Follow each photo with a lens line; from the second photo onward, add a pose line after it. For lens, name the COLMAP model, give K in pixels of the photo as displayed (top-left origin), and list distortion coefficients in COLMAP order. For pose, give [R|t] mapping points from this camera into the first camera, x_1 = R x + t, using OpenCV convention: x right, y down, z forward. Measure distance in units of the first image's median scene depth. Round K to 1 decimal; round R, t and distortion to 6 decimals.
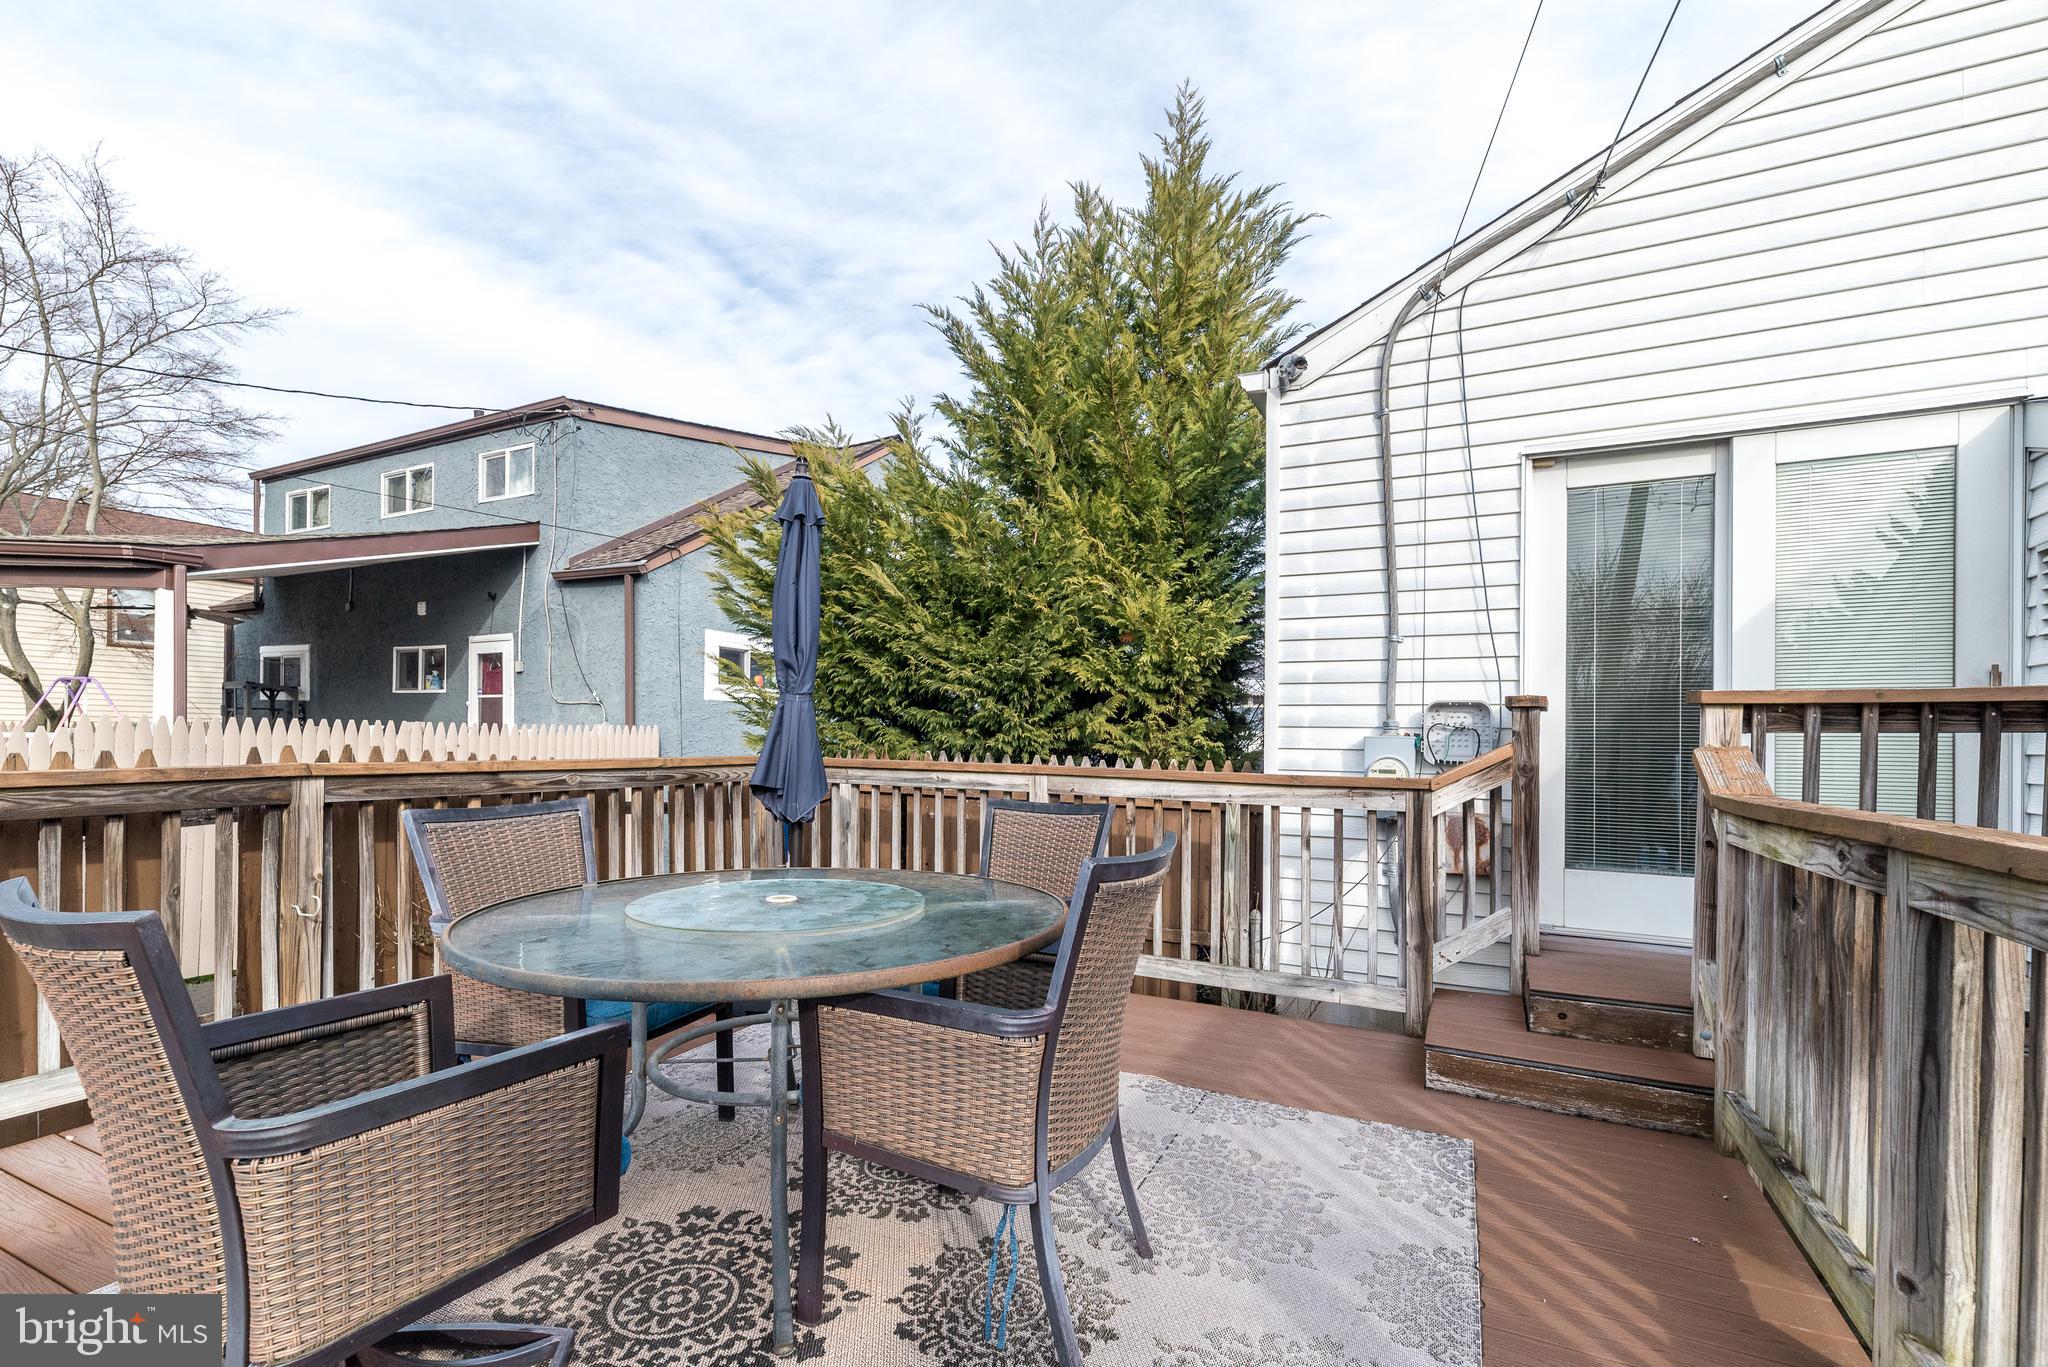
lens RADIAL K [[909.2, 0, 1040.5], [0, 909.2, 728.4], [0, 0, 1]] dist [0.008133, 0.003015]
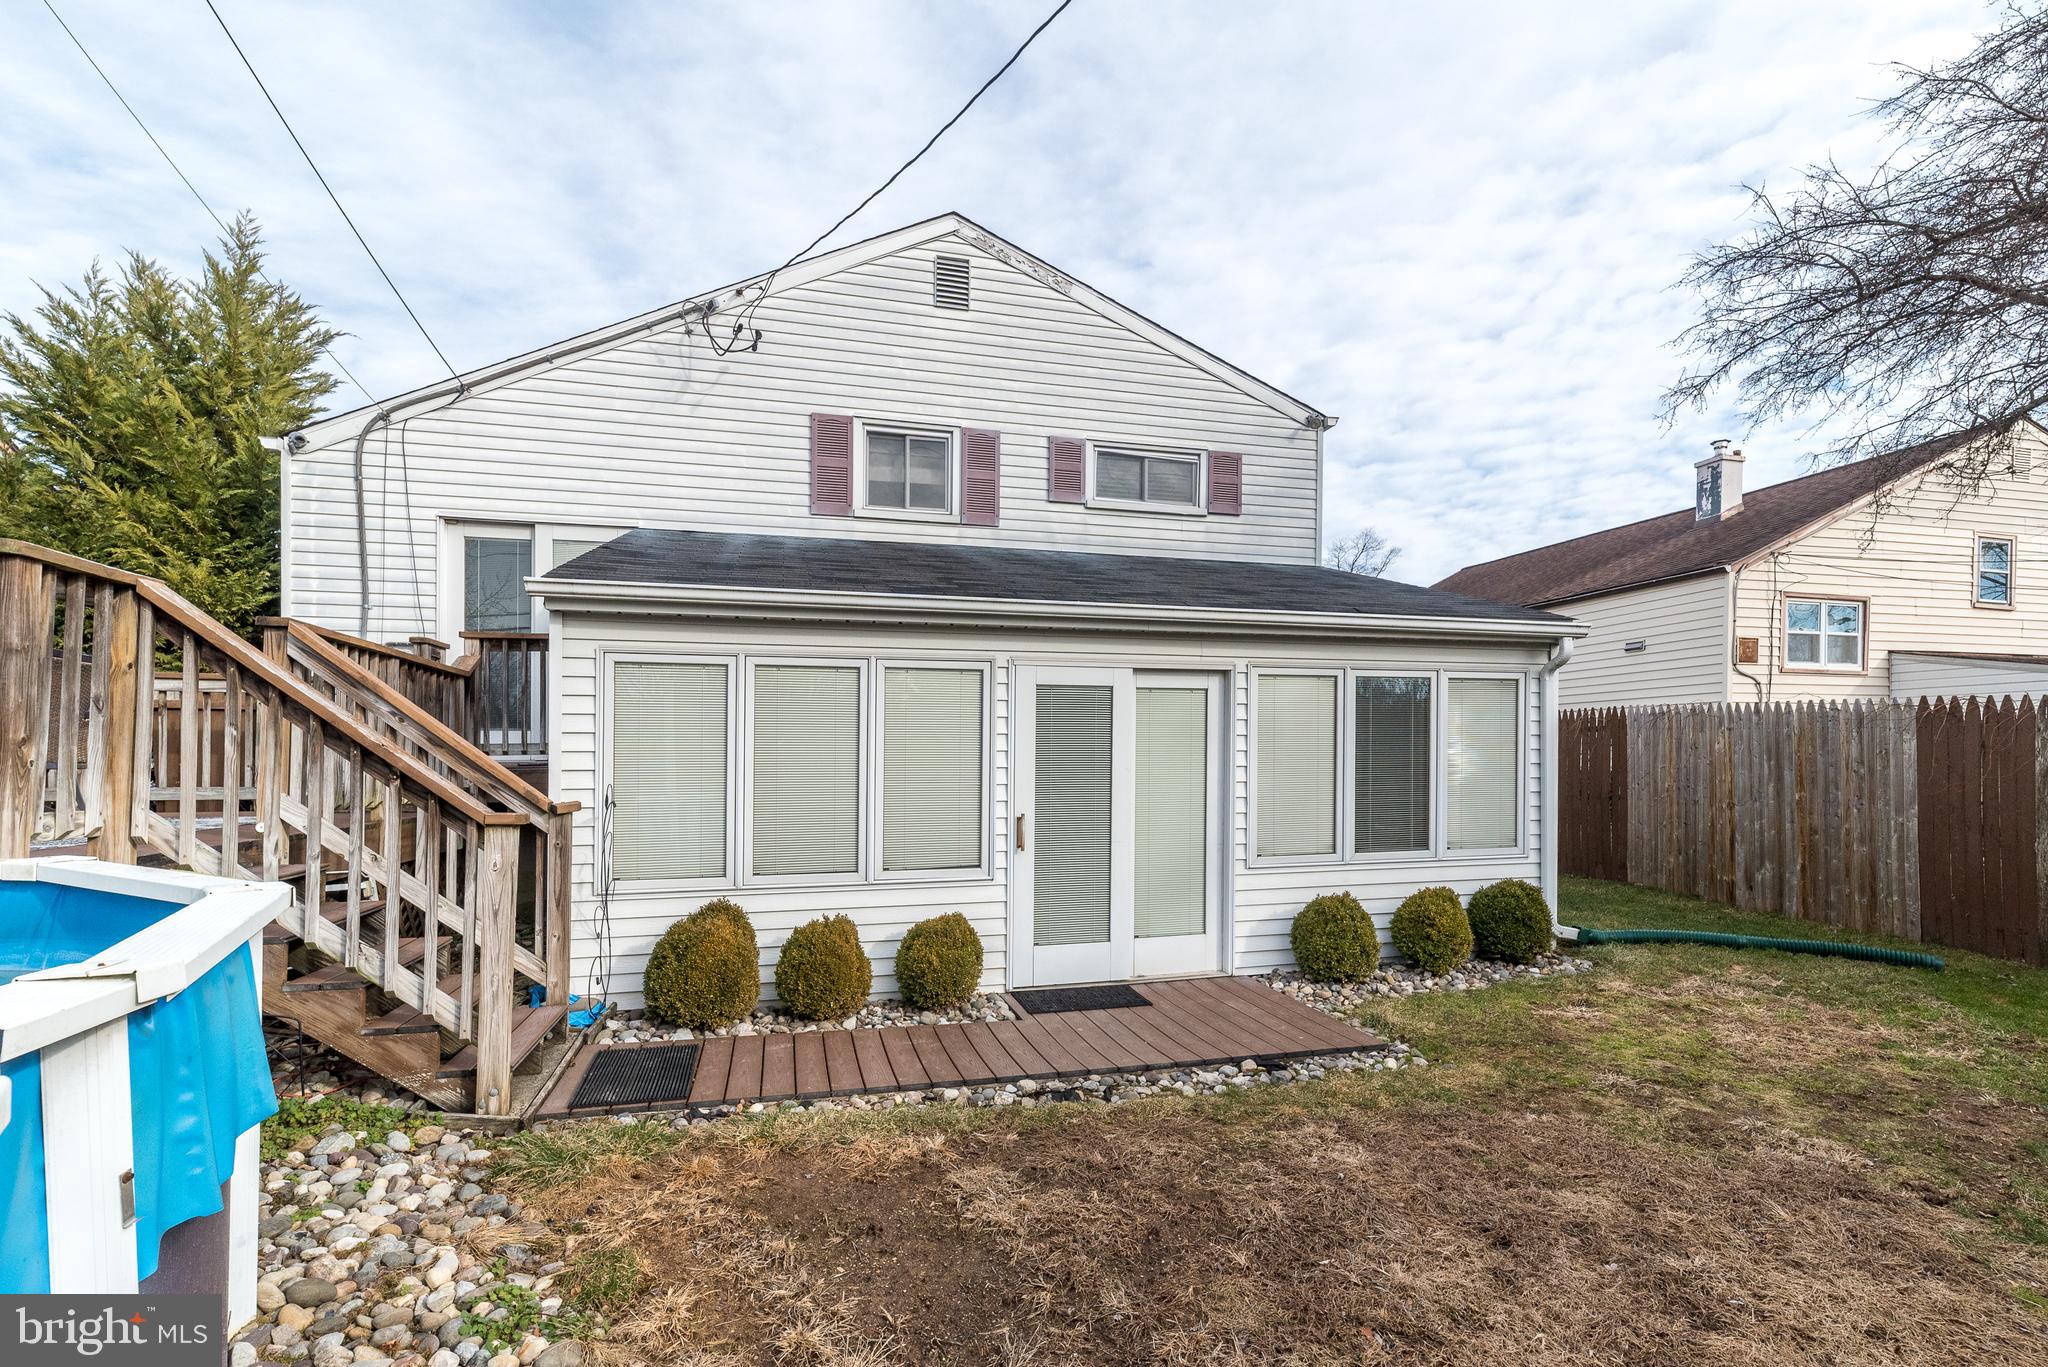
lens RADIAL K [[909.2, 0, 1045.9], [0, 909.2, 747.1], [0, 0, 1]] dist [0.008133, 0.003015]
pose [[0.759204, -0.011430, 0.650752, 0.226487], [0.008158, 0.999934, 0.008045, 0.170725], [-0.650802, -0.000799, 0.759247, -1.210435]]
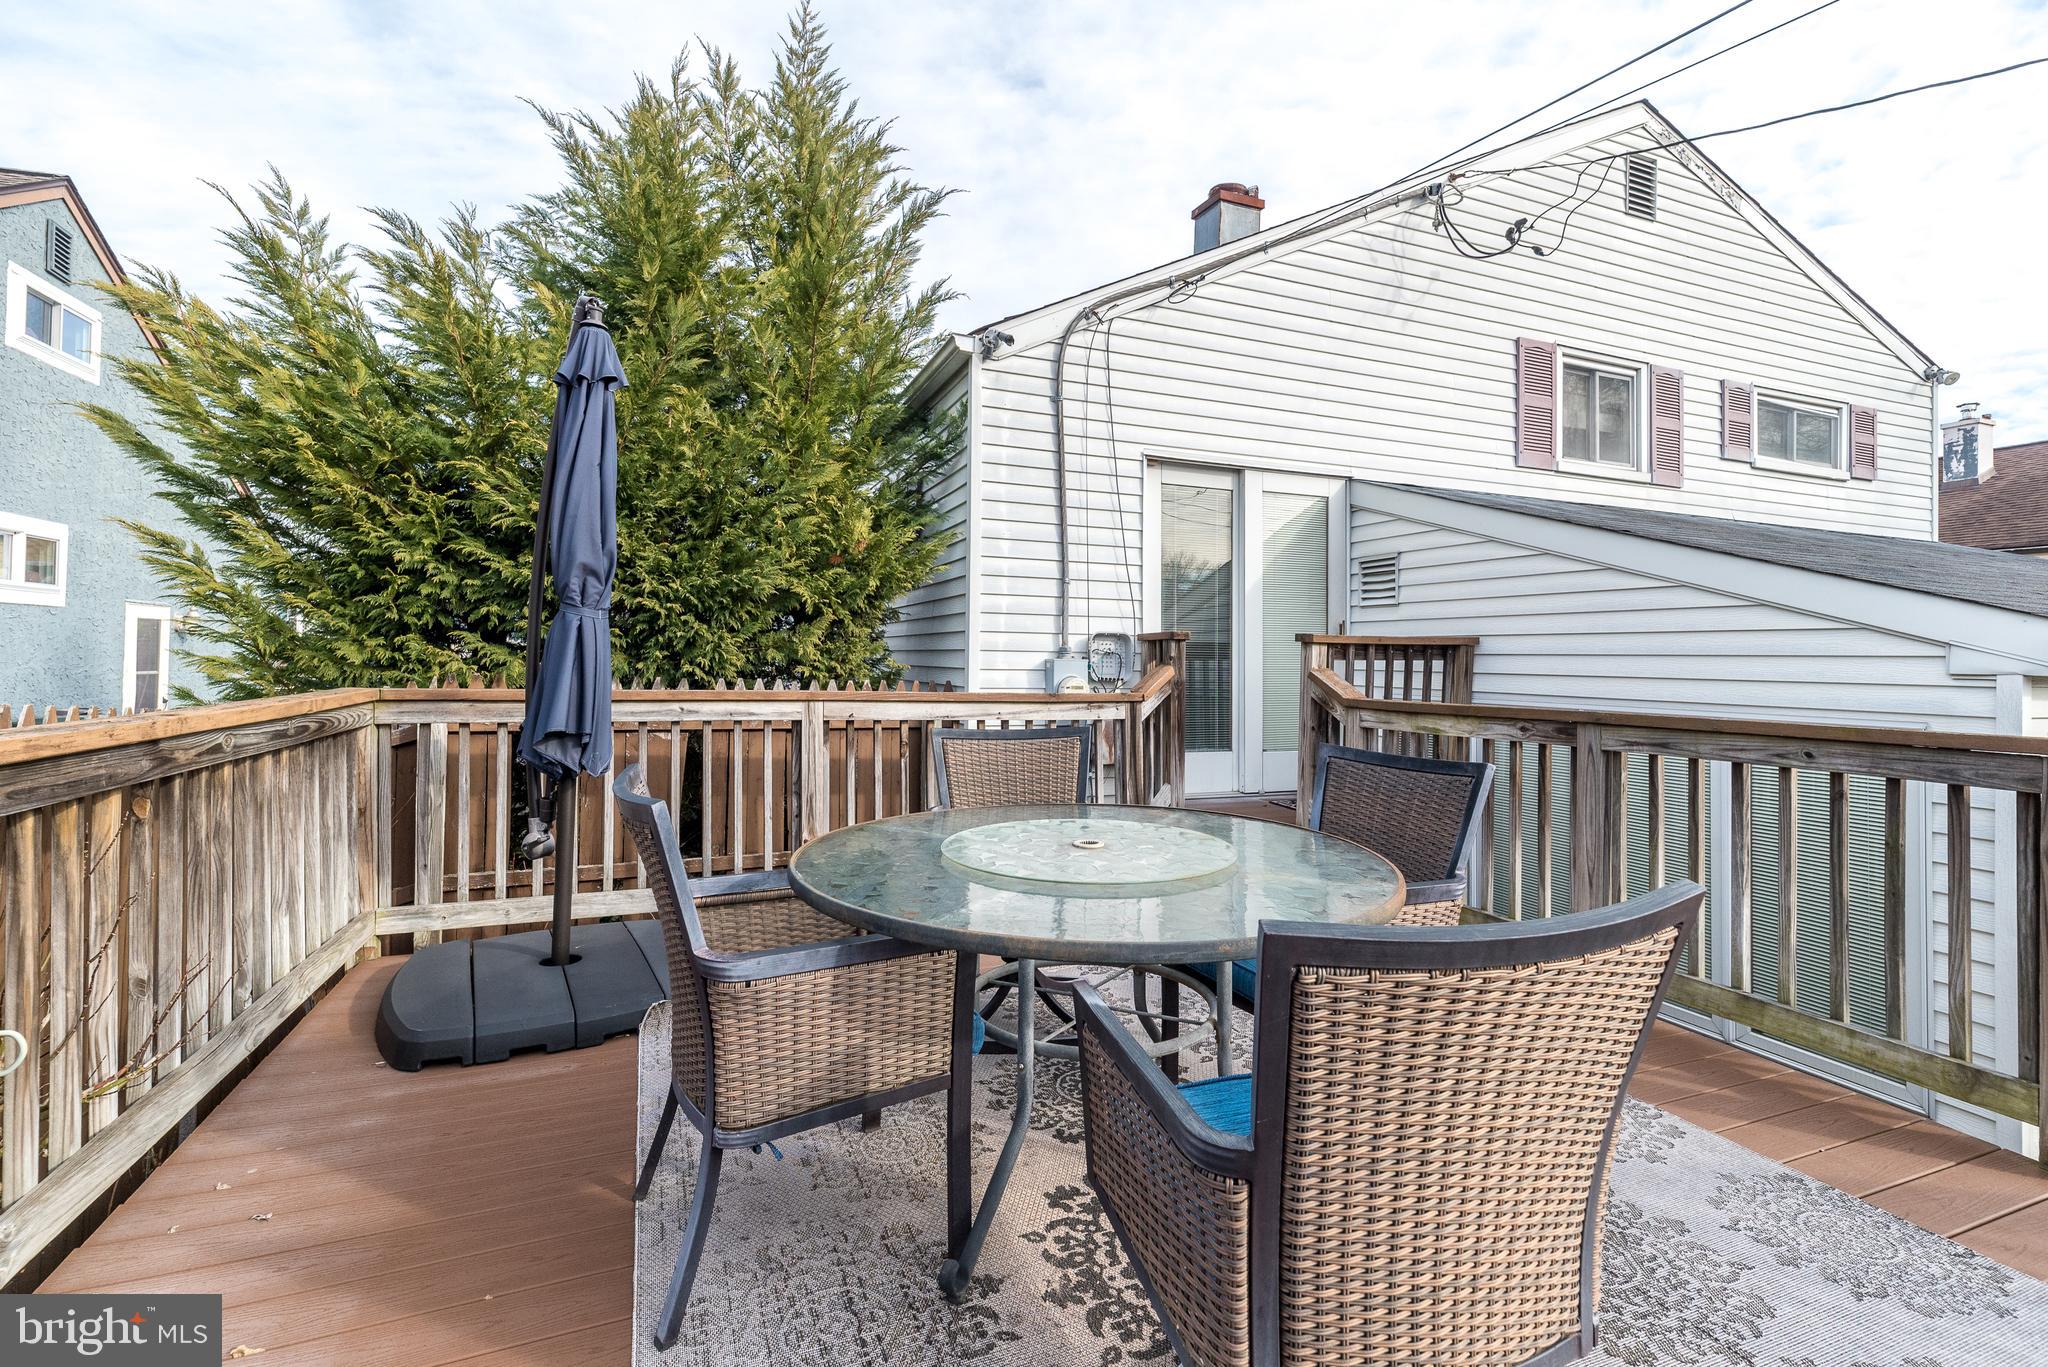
lens RADIAL K [[909.2, 0, 993.0], [0, 909.2, 630.5], [0, 0, 1]] dist [0.008133, 0.003015]
pose [[0.667463, 0.015309, 0.744486, -0.600931], [-0.013530, 0.999873, -0.008430, -0.018059], [-0.744520, -0.004447, 0.667585, 0.235289]]
